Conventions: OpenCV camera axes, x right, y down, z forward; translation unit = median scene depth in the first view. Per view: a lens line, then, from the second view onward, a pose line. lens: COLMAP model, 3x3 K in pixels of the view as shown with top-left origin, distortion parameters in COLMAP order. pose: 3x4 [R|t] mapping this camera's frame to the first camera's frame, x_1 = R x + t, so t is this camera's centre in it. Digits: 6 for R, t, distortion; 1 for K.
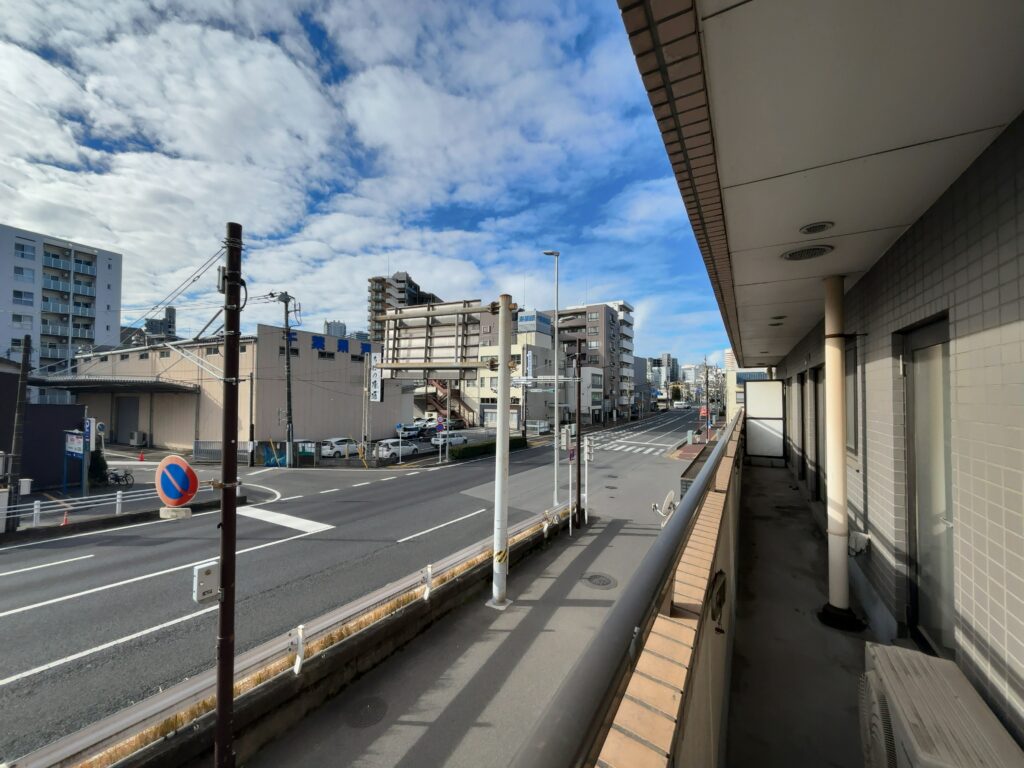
lens RADIAL K [[408.9, 0, 504.0], [0, 408.9, 389.7], [0, 0, 1]] dist [-0.004582, -0.000319]
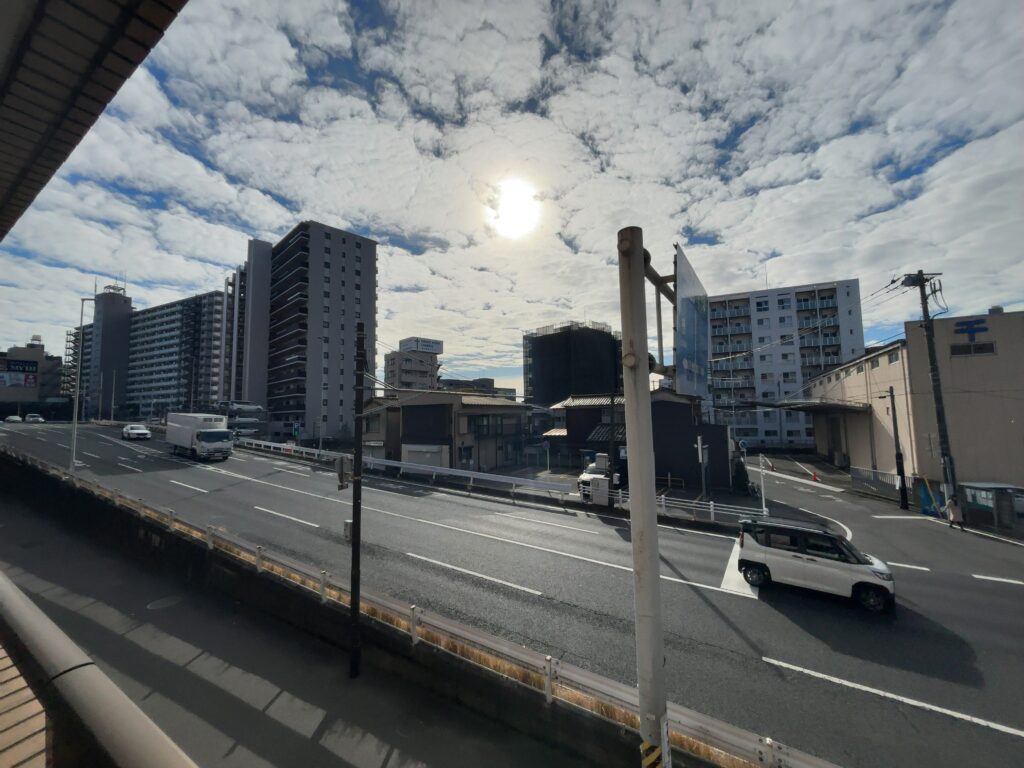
lens RADIAL K [[408.9, 0, 514.2], [0, 408.9, 371.6], [0, 0, 1]] dist [-0.004582, -0.000319]
pose [[-0.020545, -0.115002, -0.993153, 0.374011], [0.022059, 0.993068, -0.115449, 0.010530], [0.999546, -0.024279, -0.017866, 0.614019]]
